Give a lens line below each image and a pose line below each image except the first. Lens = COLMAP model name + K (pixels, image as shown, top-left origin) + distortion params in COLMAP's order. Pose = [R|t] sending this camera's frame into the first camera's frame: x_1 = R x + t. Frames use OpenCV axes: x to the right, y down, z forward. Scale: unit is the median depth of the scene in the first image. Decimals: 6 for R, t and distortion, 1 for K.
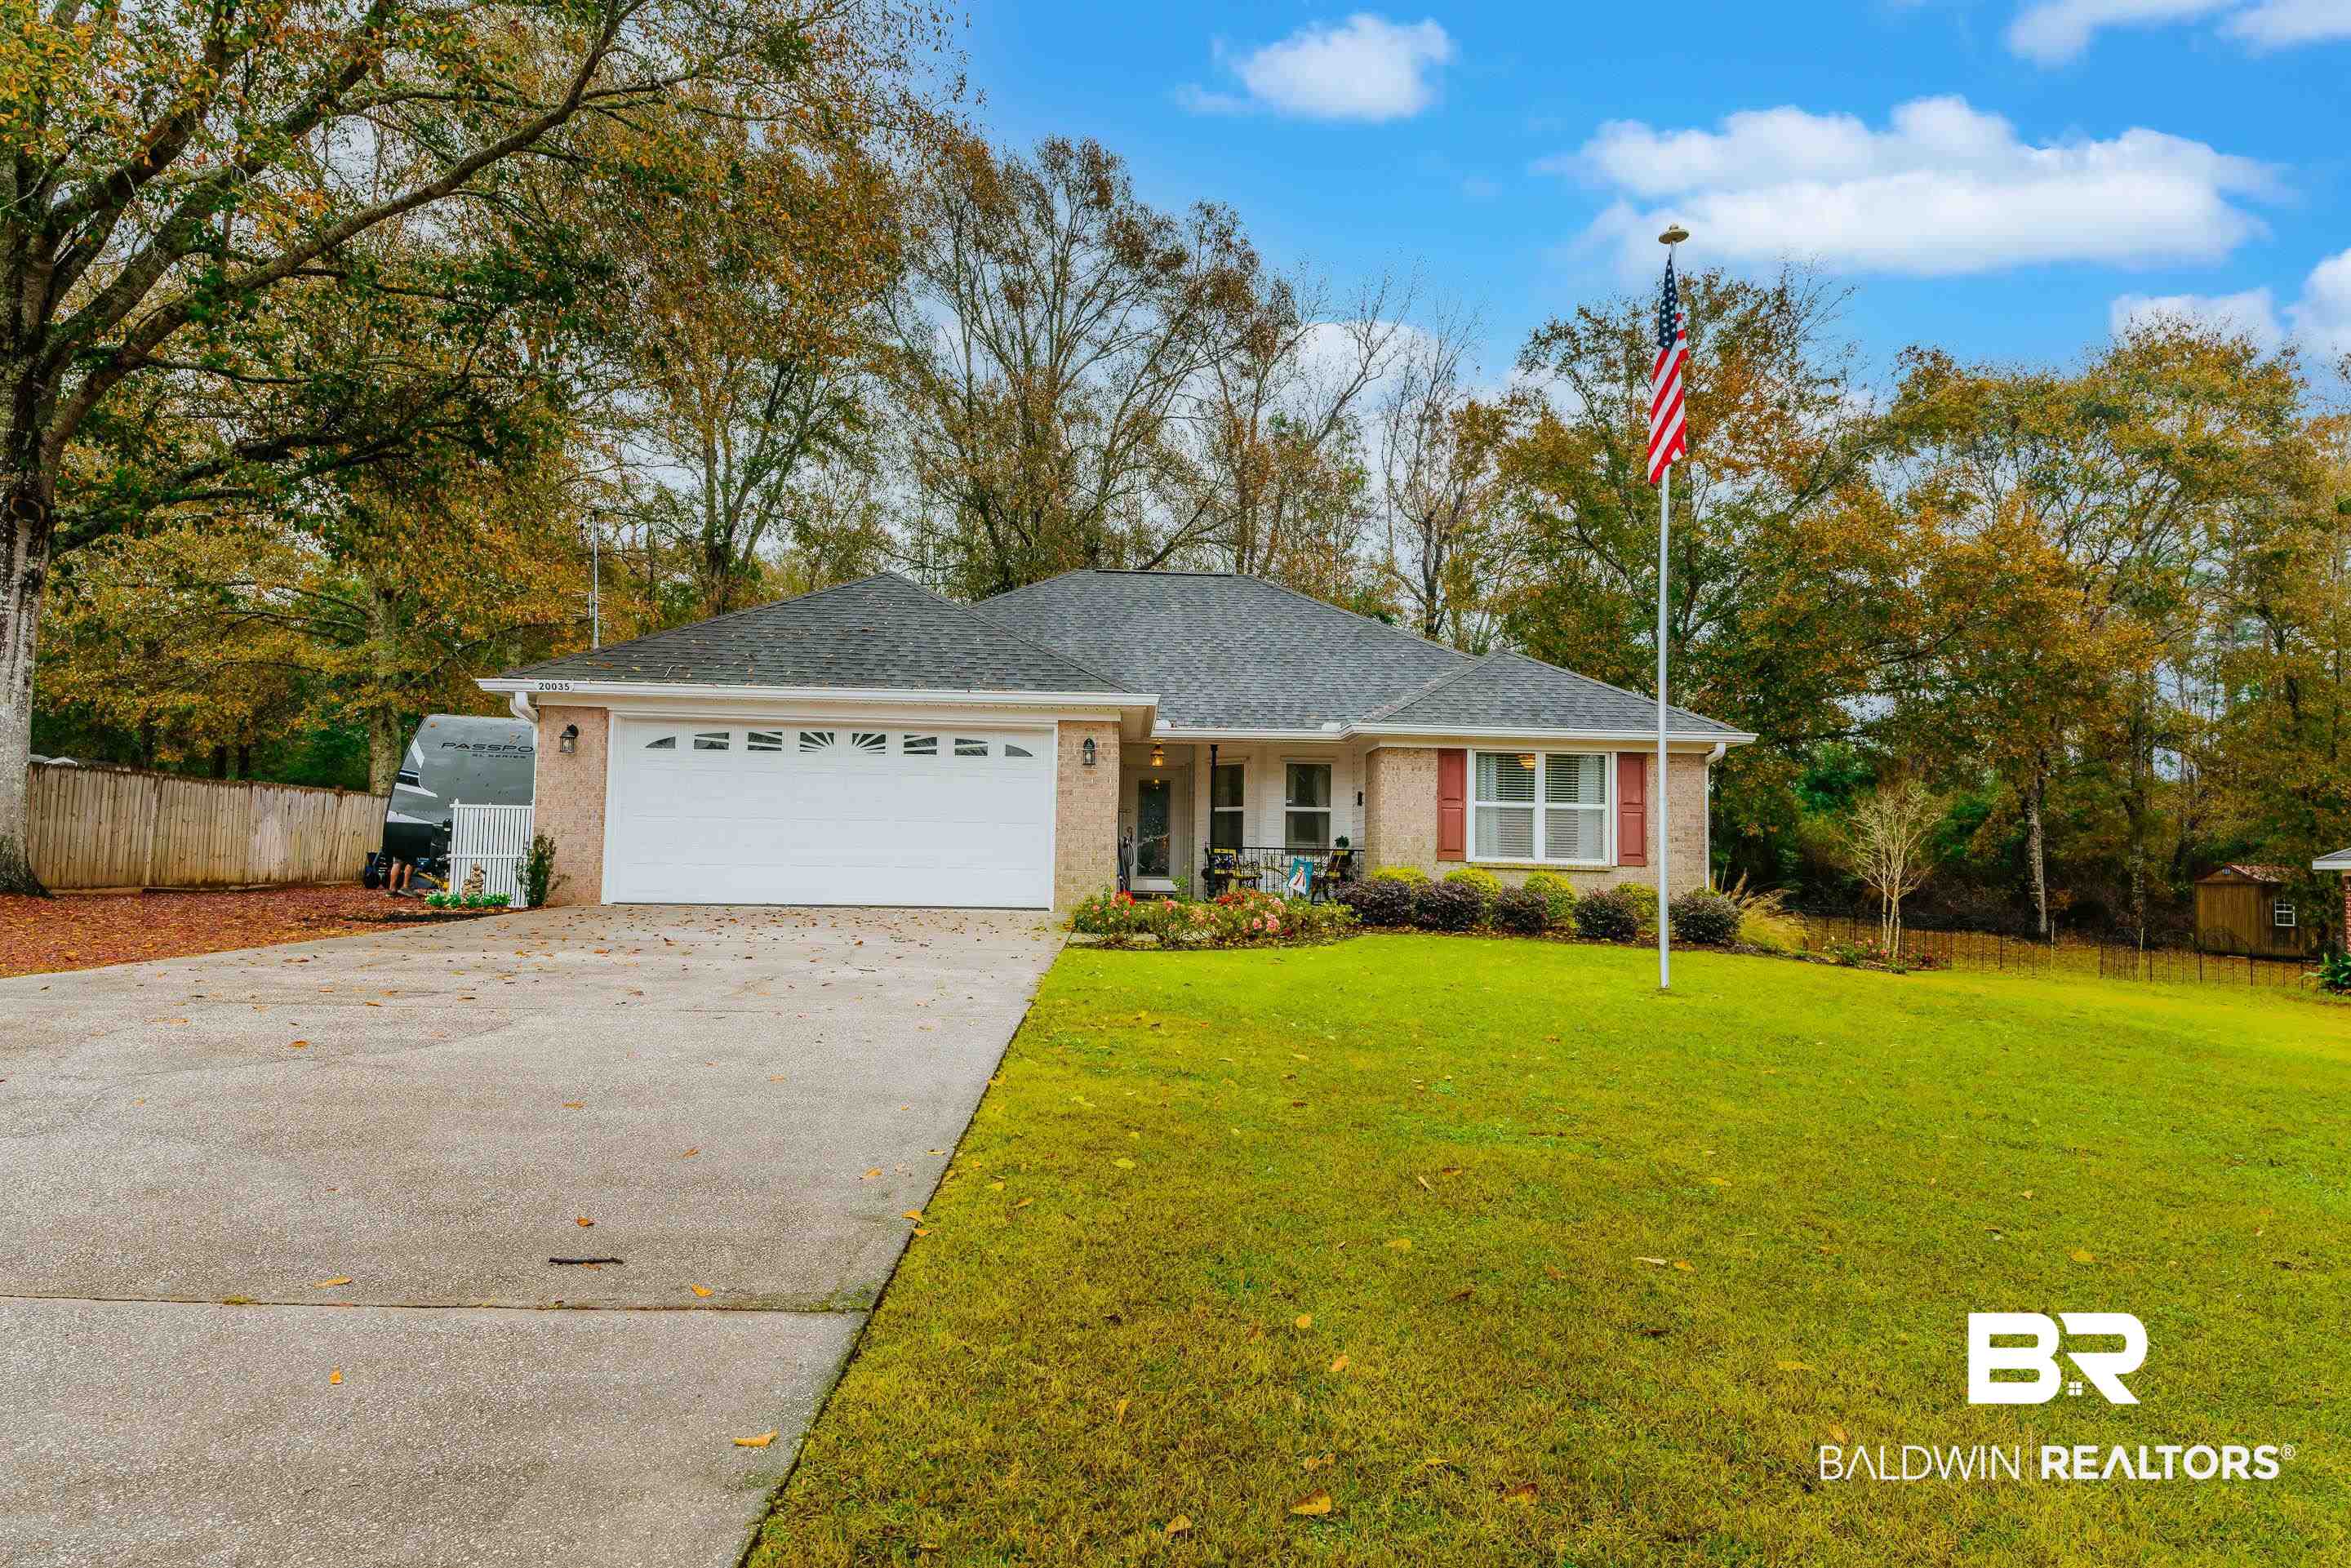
lens RADIAL K [[1429.1, 0, 1175.5], [0, 1429.1, 784.0], [0, 0, 1]] dist [0.202760, -0.140251]
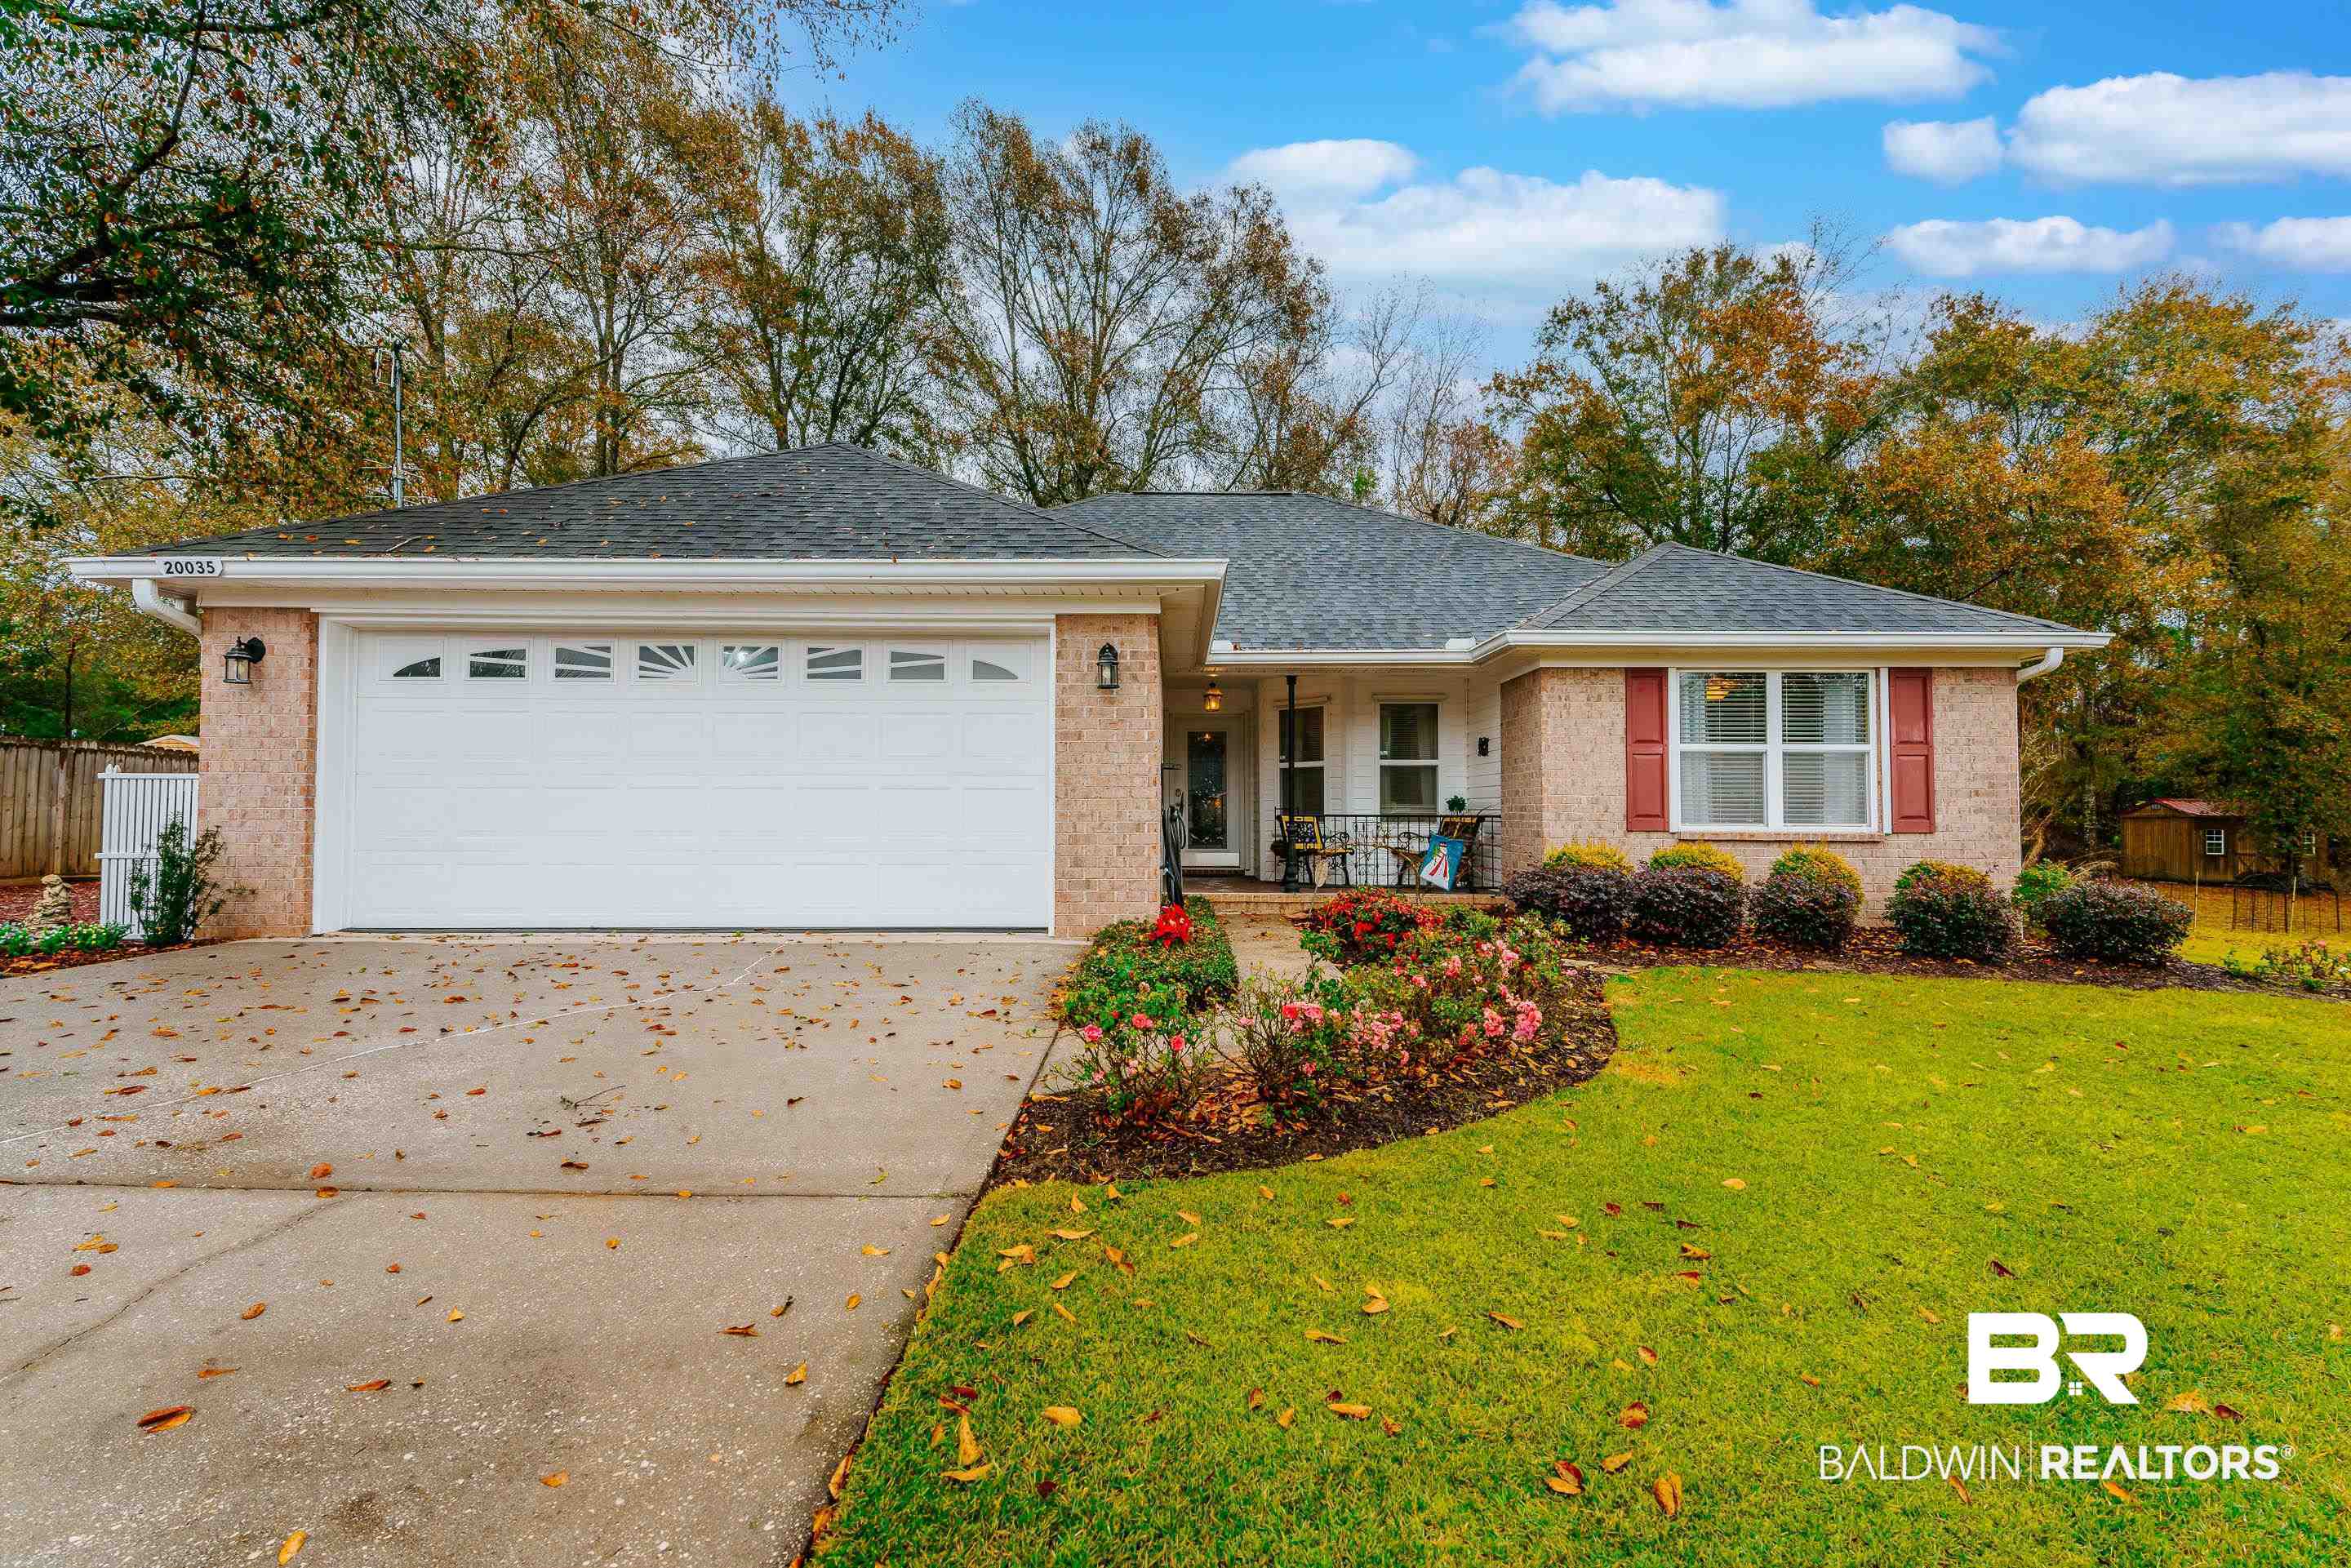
lens RADIAL K [[1051.9, 0, 1177.3], [0, 1051.9, 783.7], [0, 0, 1]] dist [0.040311, -0.017648]
pose [[0.999333, -0.018876, -0.031259, -0.016748], [0.019730, 0.999434, 0.027254, 0.012682], [0.030727, -0.027853, 0.999140, 0.488813]]
